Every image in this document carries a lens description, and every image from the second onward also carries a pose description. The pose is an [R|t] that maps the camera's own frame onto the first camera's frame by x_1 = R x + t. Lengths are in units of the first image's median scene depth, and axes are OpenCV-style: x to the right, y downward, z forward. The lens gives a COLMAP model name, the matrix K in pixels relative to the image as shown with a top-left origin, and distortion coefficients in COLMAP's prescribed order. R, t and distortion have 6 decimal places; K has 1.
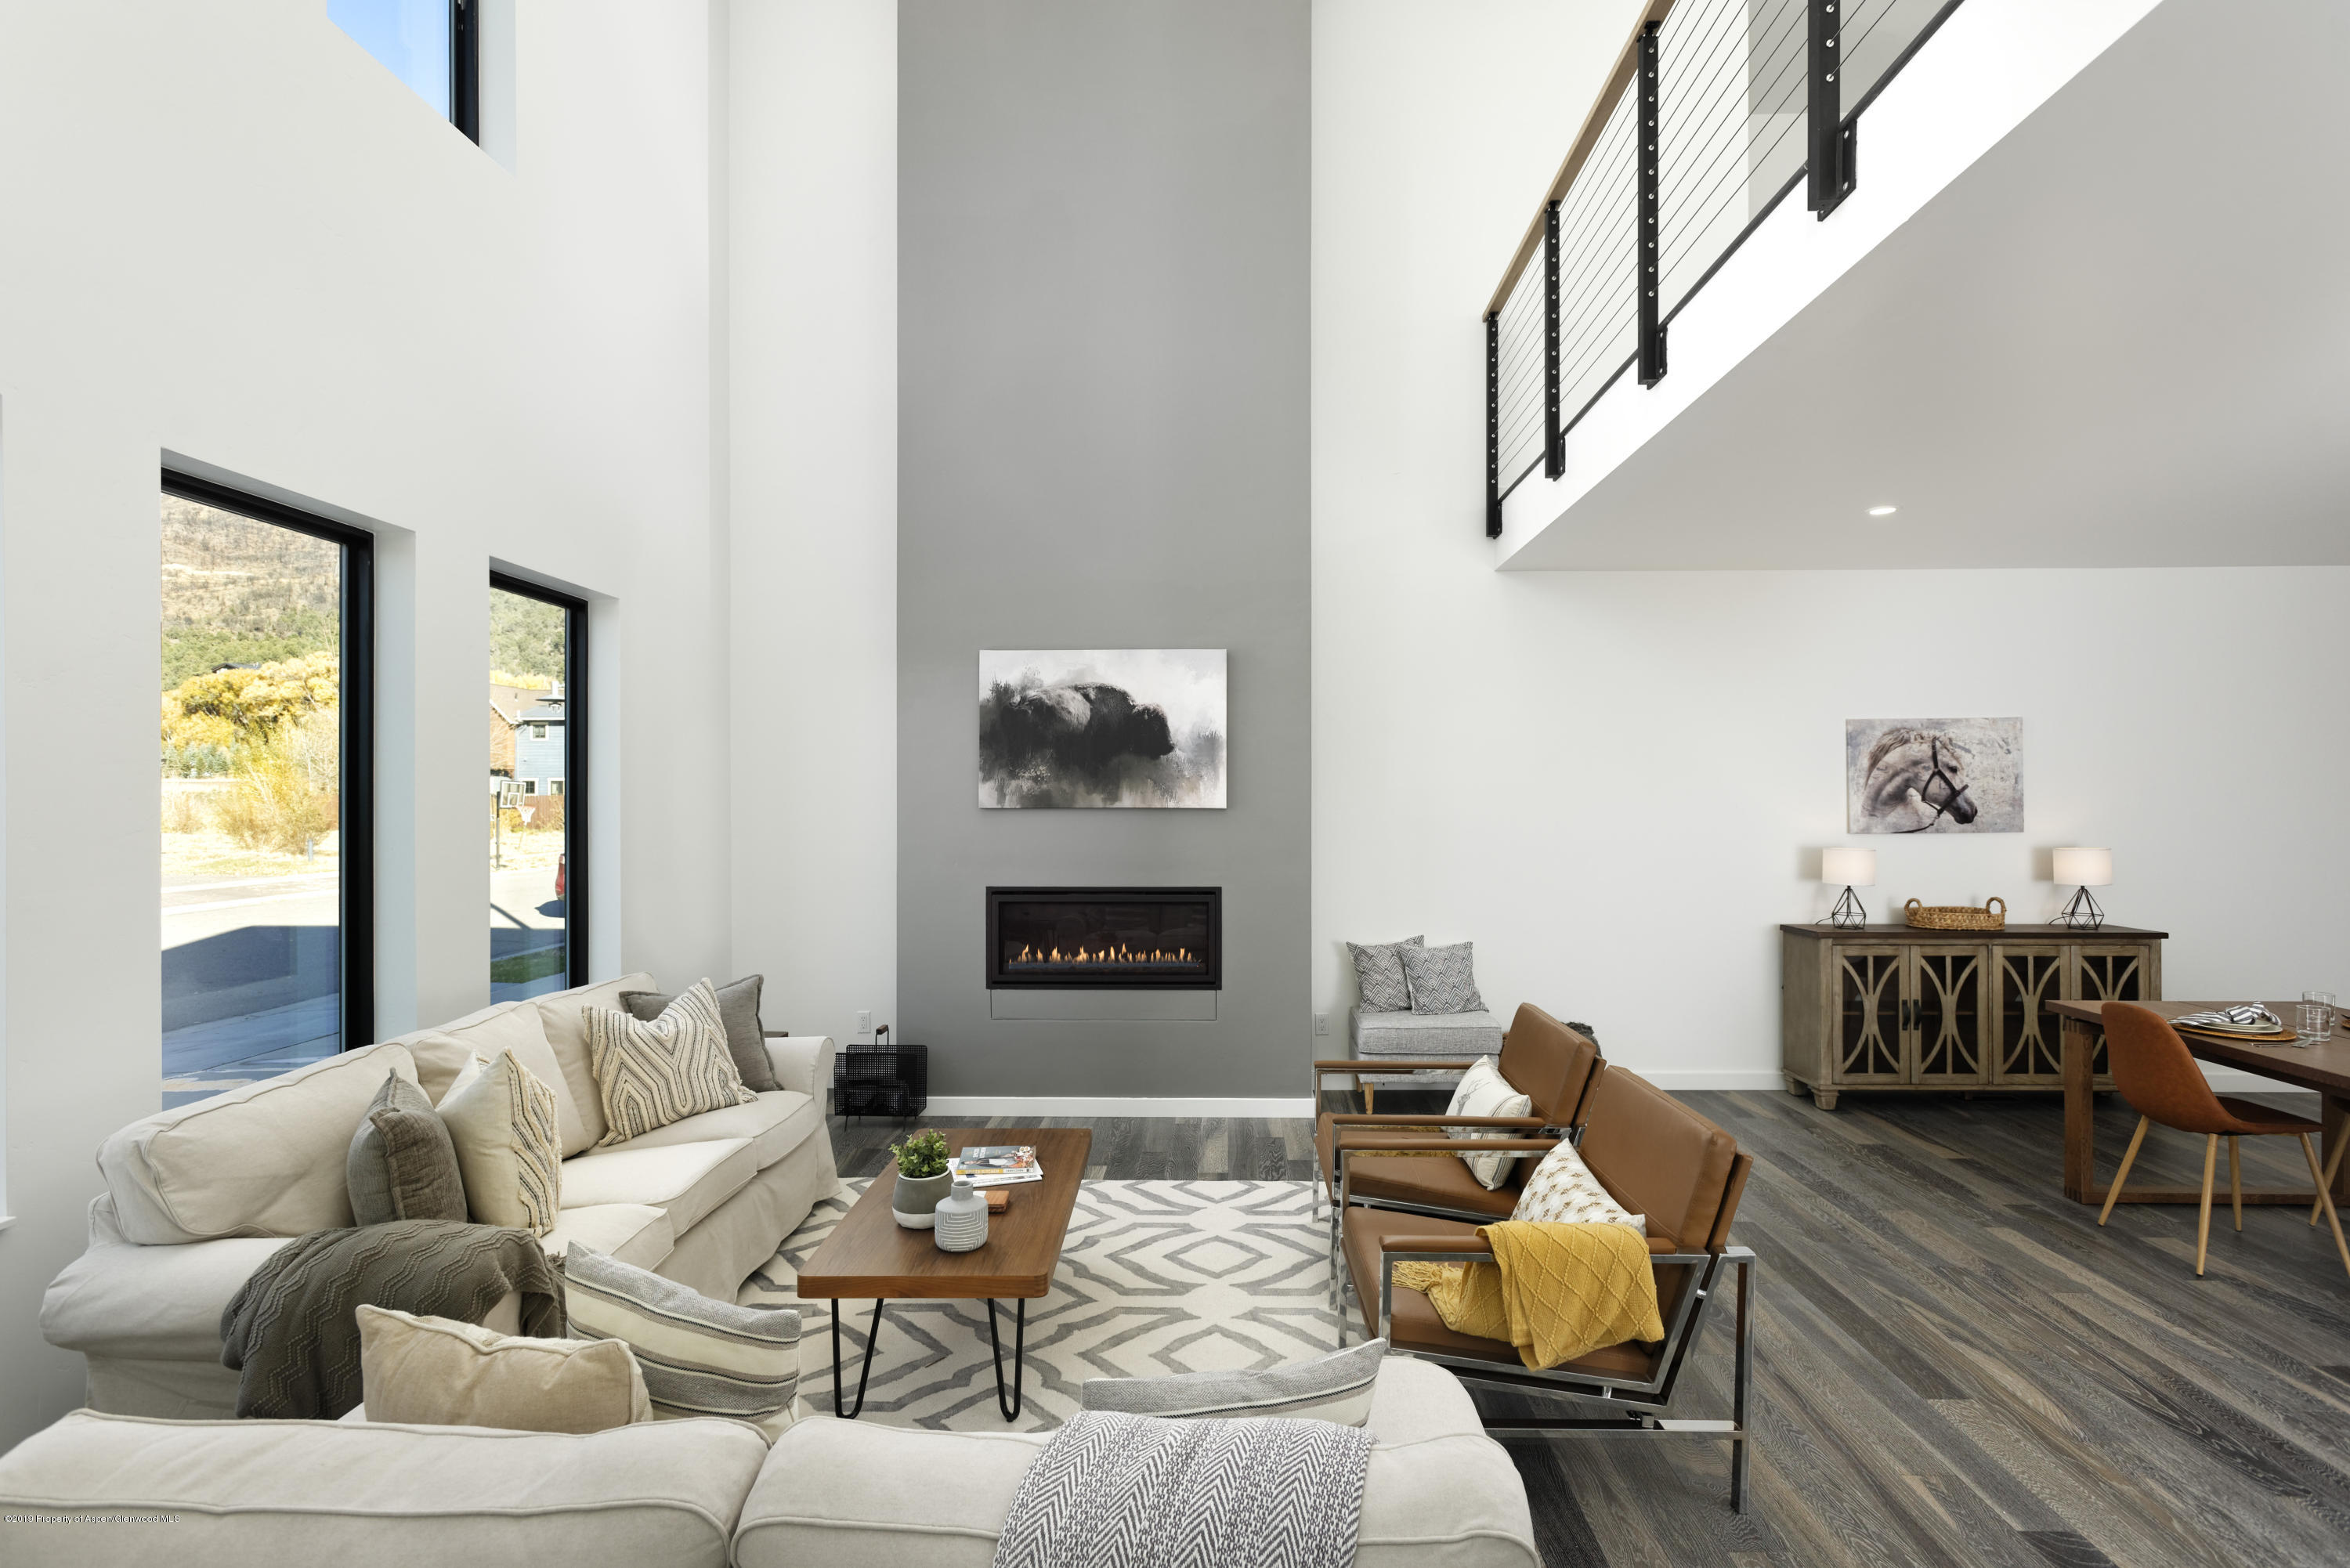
lens RADIAL K [[1096.6, 0, 1164.6], [0, 1096.6, 789.4], [0, 0, 1]] dist [0.010197, 0.000990]
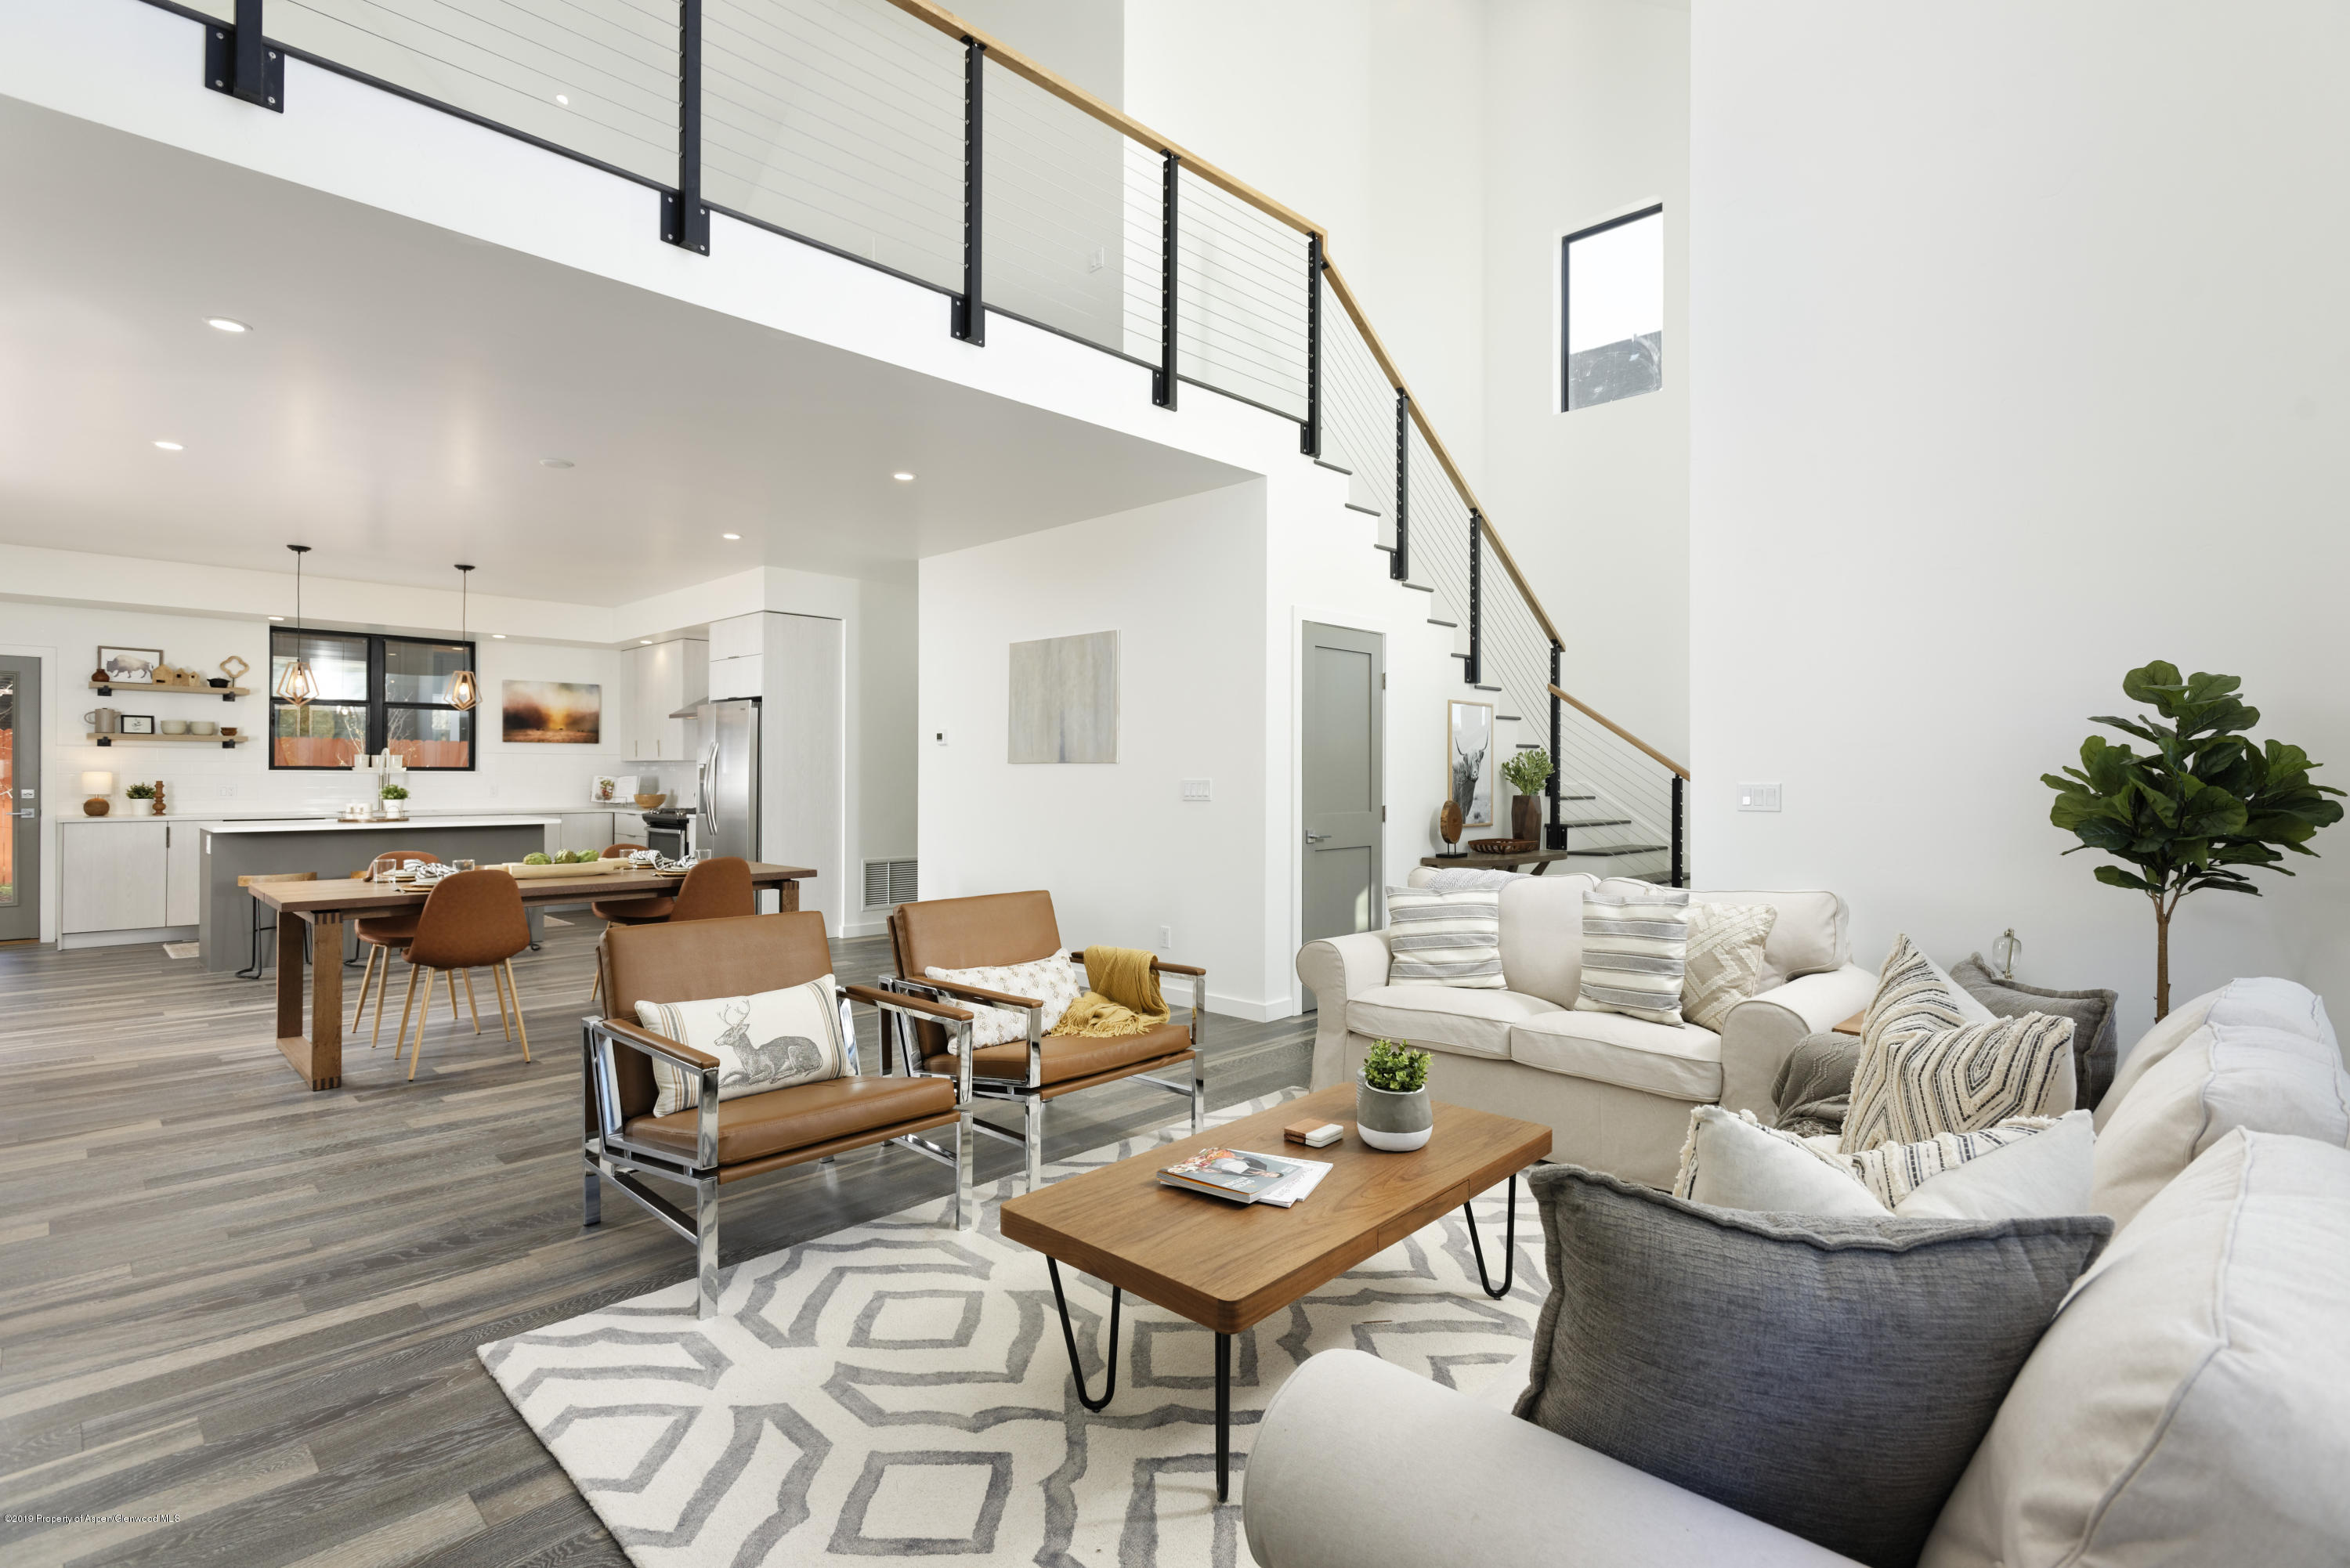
lens RADIAL K [[1096.6, 0, 1167.1], [0, 1096.6, 763.4], [0, 0, 1]] dist [0.010197, 0.000990]
pose [[-0.727609, 0.001224, 0.685991, -0.393439], [-0.008660, 0.999902, -0.010968, 0.056803], [-0.685937, -0.013921, -0.727528, 1.008204]]
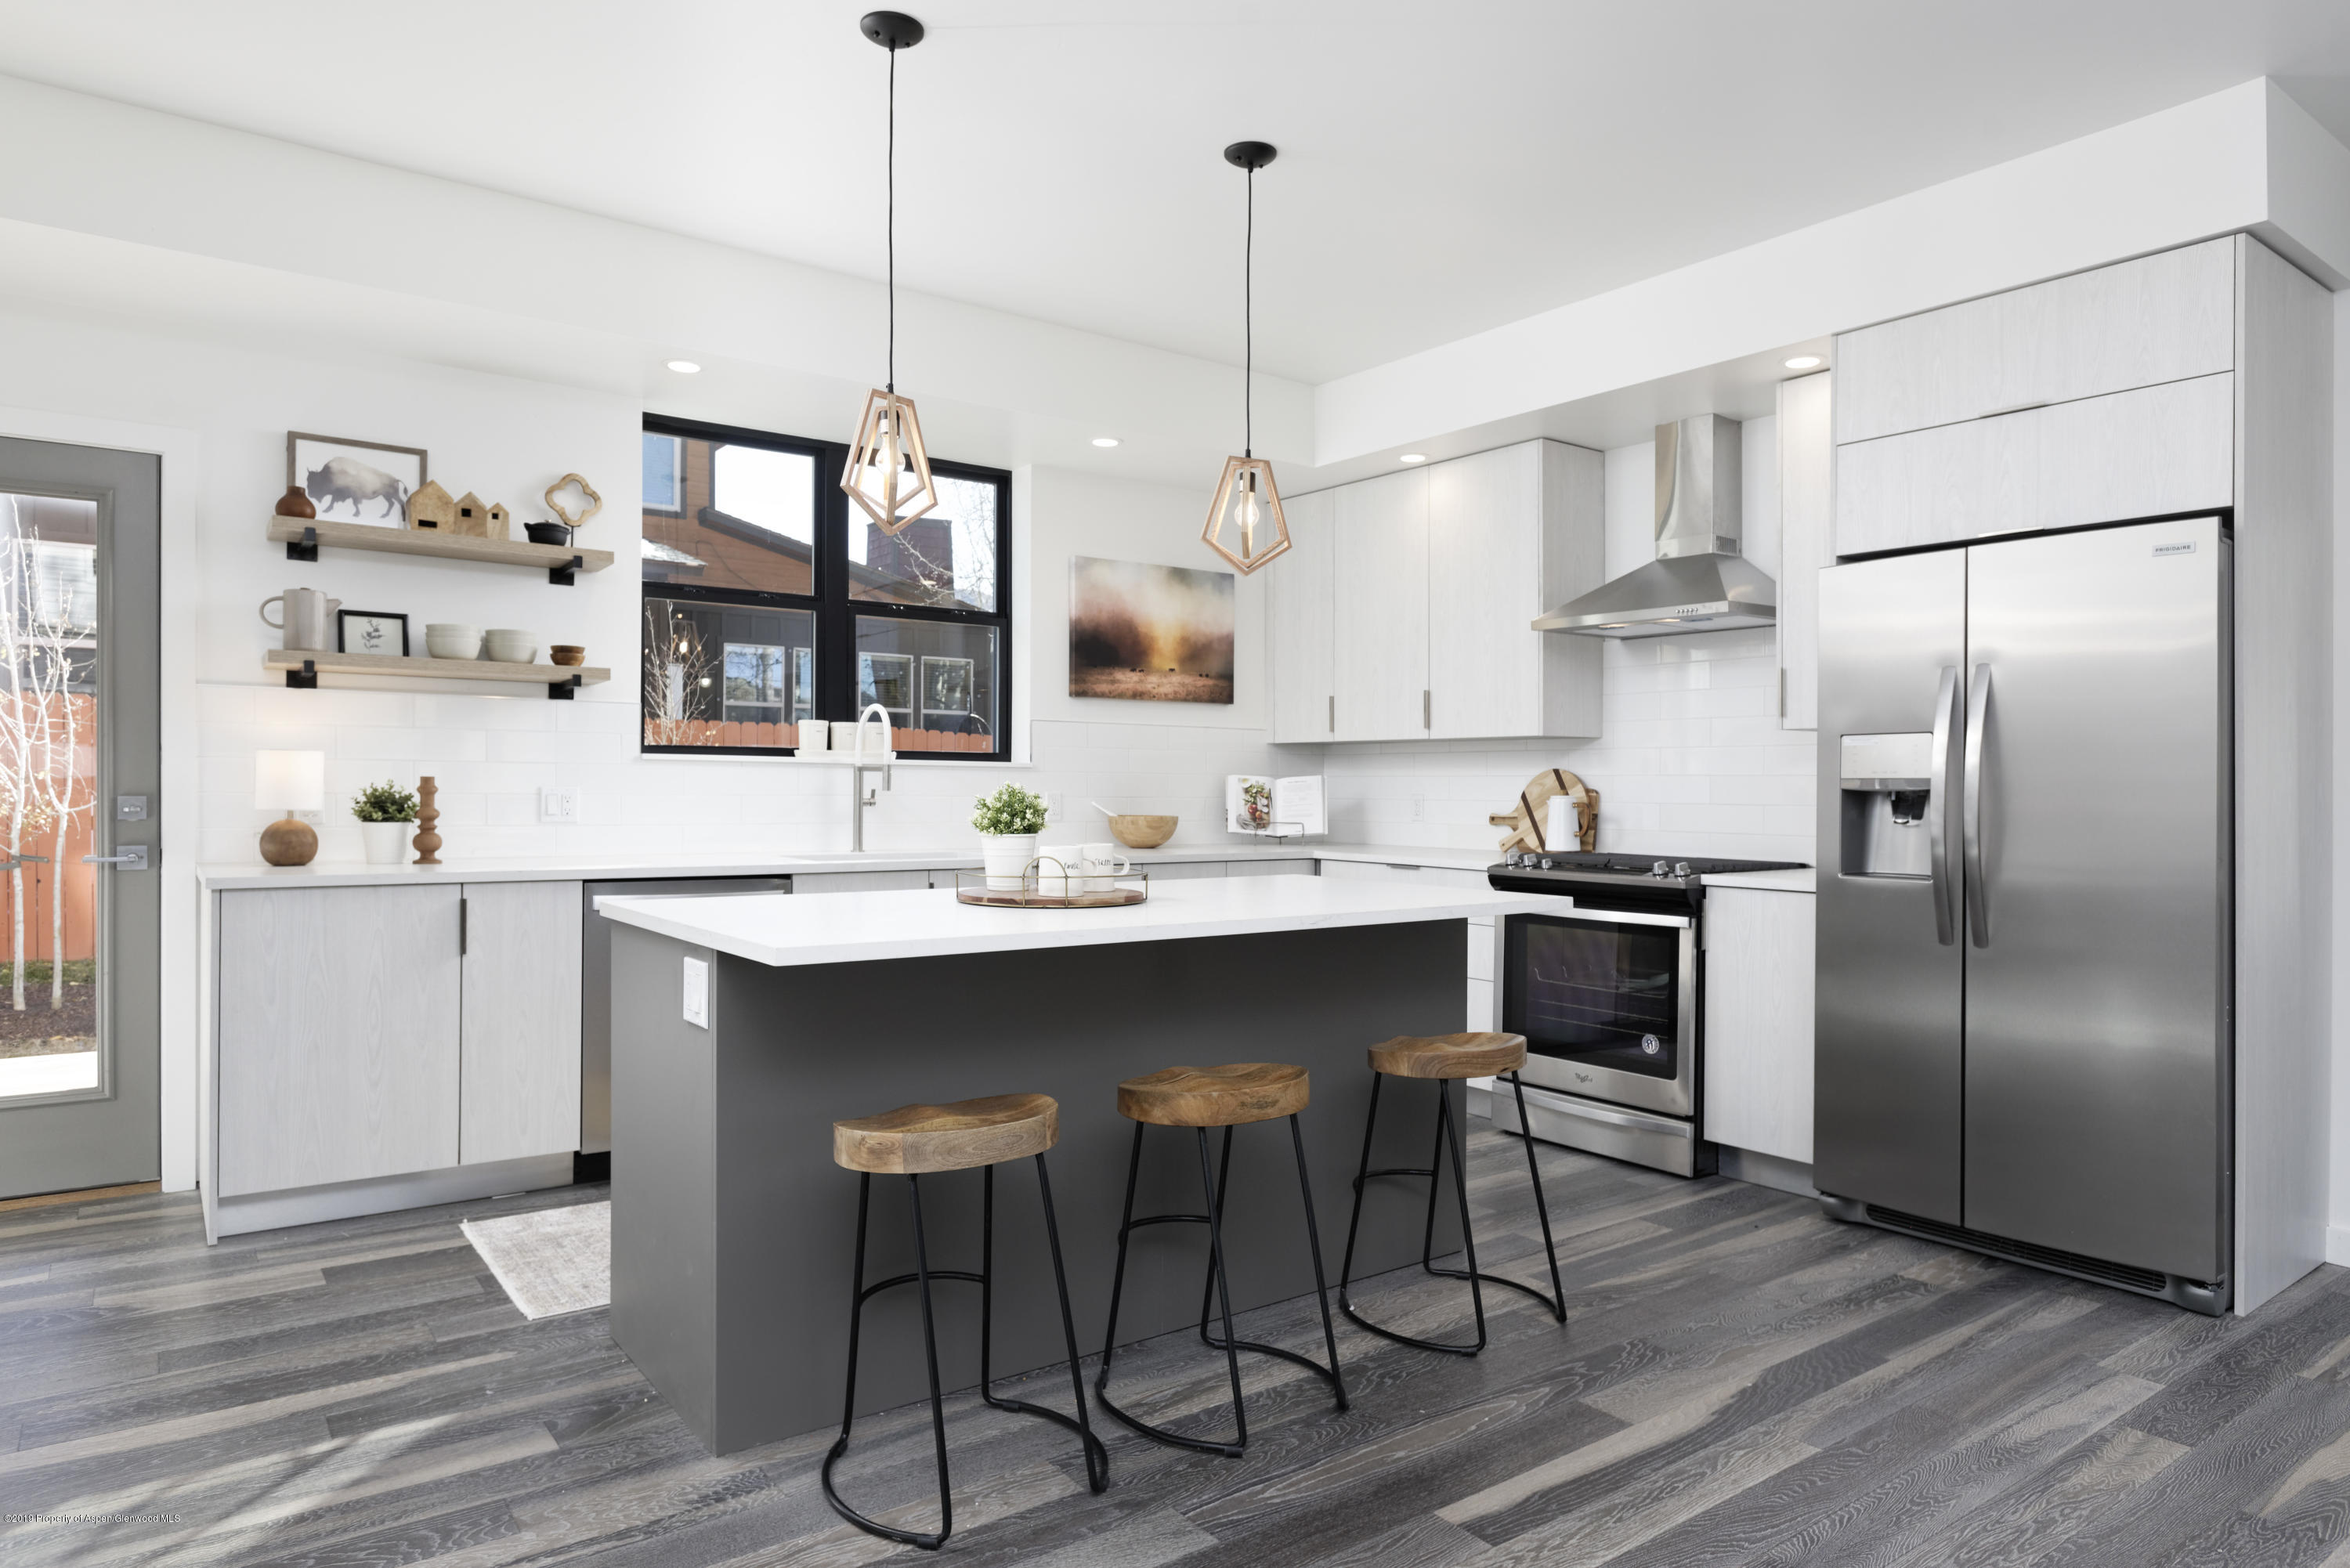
lens RADIAL K [[1365.3, 0, 1190.1], [0, 1365.3, 782.1], [0, 0, 1]] dist [-0.000086, 0.000220]
pose [[-0.637342, -0.000398, 0.770581, 0.947070], [-0.011624, 0.999891, -0.009098, 0.082816], [-0.770494, -0.014756, -0.637277, 1.001325]]
